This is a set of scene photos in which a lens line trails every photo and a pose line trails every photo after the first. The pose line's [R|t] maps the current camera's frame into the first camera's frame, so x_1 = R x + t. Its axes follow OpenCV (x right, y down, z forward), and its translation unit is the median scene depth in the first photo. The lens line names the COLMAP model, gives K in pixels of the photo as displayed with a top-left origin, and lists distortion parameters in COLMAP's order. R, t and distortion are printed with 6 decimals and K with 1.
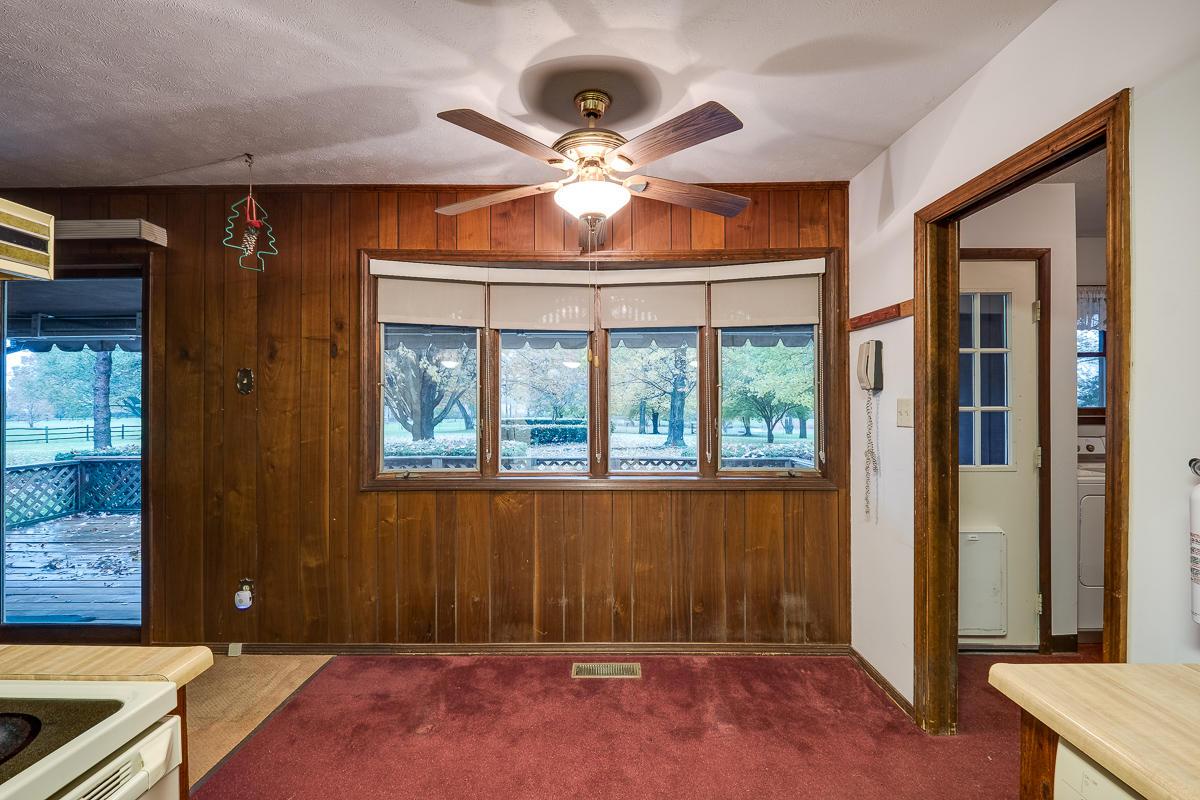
lens RADIAL K [[529.8, 0, 602.5], [0, 529.8, 402.5], [0, 0, 1]] dist [-0.002366, -0.000431]
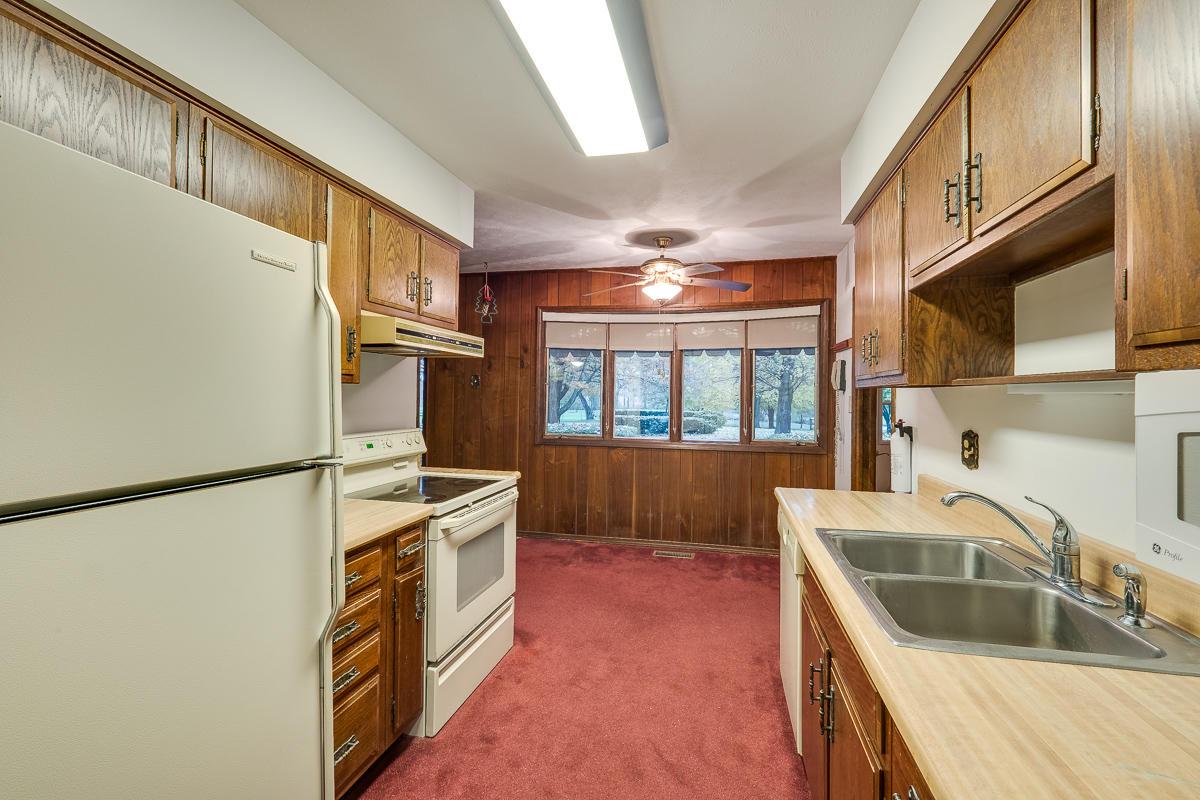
lens RADIAL K [[523.3, 0, 597.3], [0, 523.3, 395.5], [0, 0, 1]] dist [-0.001848, -0.000855]
pose [[0.973240, 0.013912, -0.229368, 0.137468], [-0.014027, 0.999901, 0.001131, 0.000099], [0.229361, 0.002117, 0.973339, -0.642042]]
